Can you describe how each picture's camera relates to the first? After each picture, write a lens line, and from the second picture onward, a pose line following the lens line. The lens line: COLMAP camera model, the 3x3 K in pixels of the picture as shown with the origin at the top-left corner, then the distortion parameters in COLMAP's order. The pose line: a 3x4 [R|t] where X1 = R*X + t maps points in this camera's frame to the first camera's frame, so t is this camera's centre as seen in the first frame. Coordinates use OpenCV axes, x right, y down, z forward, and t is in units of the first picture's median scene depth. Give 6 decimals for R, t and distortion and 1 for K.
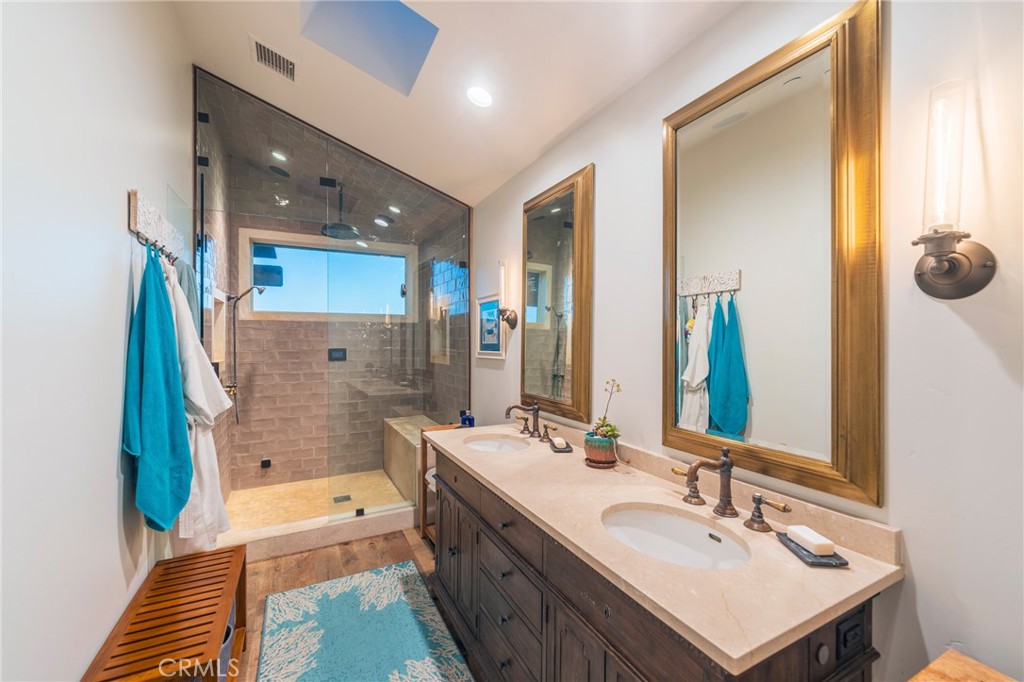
lens RADIAL K [[418.7, 0, 521.5], [0, 418.7, 338.9], [0, 0, 1]] dist [-0.001448, -0.000400]
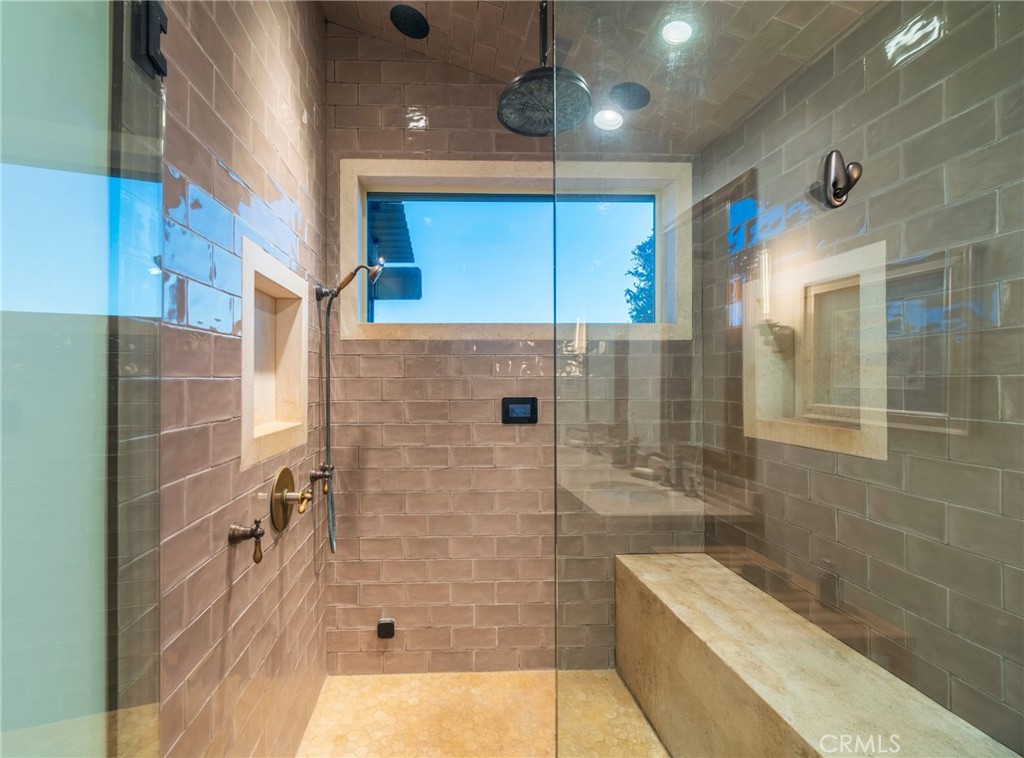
lens RADIAL K [[442.3, 0, 508.7], [0, 442.3, 378.9], [0, 0, 1]] dist [0.009444, 0.000058]
pose [[0.945733, 0.000604, -0.324945, -0.298297], [-0.000588, 1.000000, 0.000148, 0.001966], [0.324945, 0.000051, 0.945733, 0.542151]]
